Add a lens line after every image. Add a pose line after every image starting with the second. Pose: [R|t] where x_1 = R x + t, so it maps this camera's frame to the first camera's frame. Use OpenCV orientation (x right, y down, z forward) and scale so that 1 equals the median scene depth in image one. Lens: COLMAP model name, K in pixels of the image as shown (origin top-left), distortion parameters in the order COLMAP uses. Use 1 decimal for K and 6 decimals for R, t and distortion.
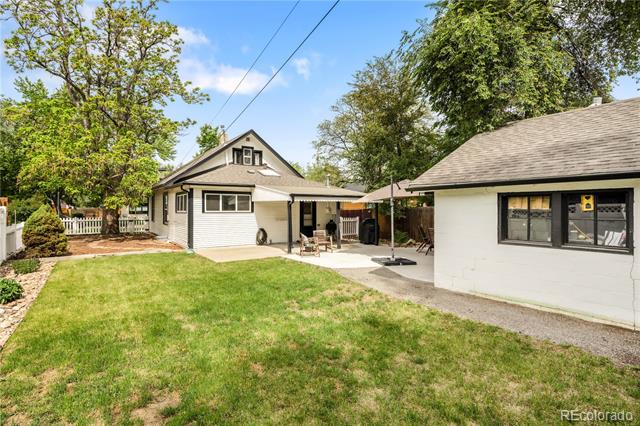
lens RADIAL K [[316.2, 0, 319.1], [0, 316.2, 207.9], [0, 0, 1]] dist [-0.000154, -0.000051]
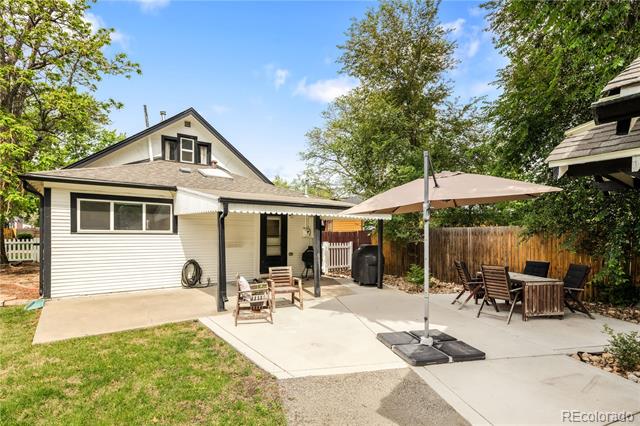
lens RADIAL K [[317.6, 0, 319.4], [0, 317.6, 234.5], [0, 0, 1]] dist [-0.001297, -0.000272]
pose [[0.999758, 0.010055, 0.019586, 0.044571], [-0.010256, 0.999895, 0.010221, 0.006195], [-0.019481, -0.010420, 0.999756, 0.343880]]
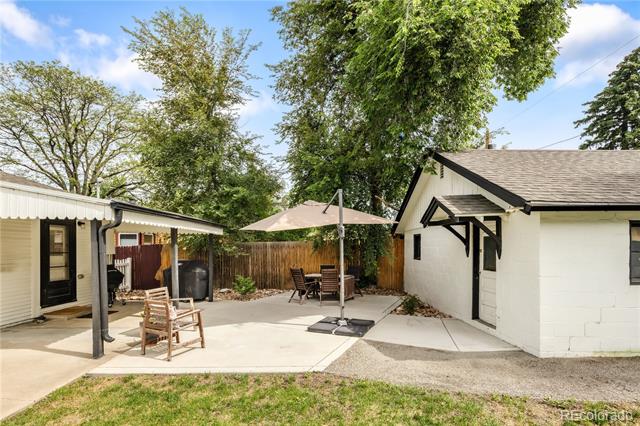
lens RADIAL K [[312.7, 0, 318.3], [0, 312.7, 248.6], [0, 0, 1]] dist [-0.001442, -0.000357]
pose [[0.583814, -0.004222, 0.811877, -0.183678], [-0.001211, 0.999981, 0.006071, 0.006865], [-0.811887, -0.004528, 0.583797, 0.415711]]
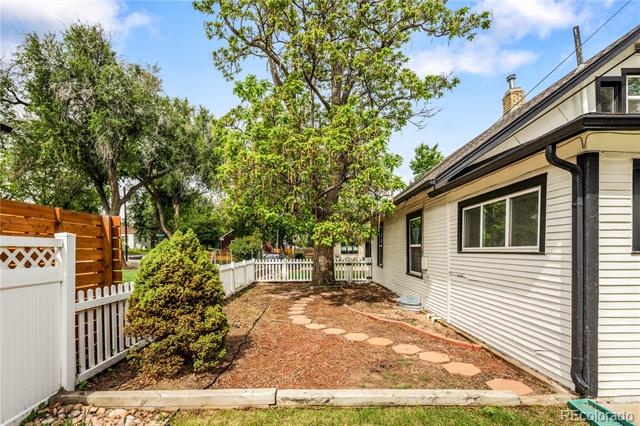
lens RADIAL K [[312.7, 0, 318.3], [0, 312.7, 248.6], [0, 0, 1]] dist [-0.001442, -0.000357]
pose [[0.822025, -0.005355, -0.569426, -0.344765], [0.006813, 0.999977, 0.000431, 0.008520], [0.569411, -0.004234, 0.822042, 0.529954]]
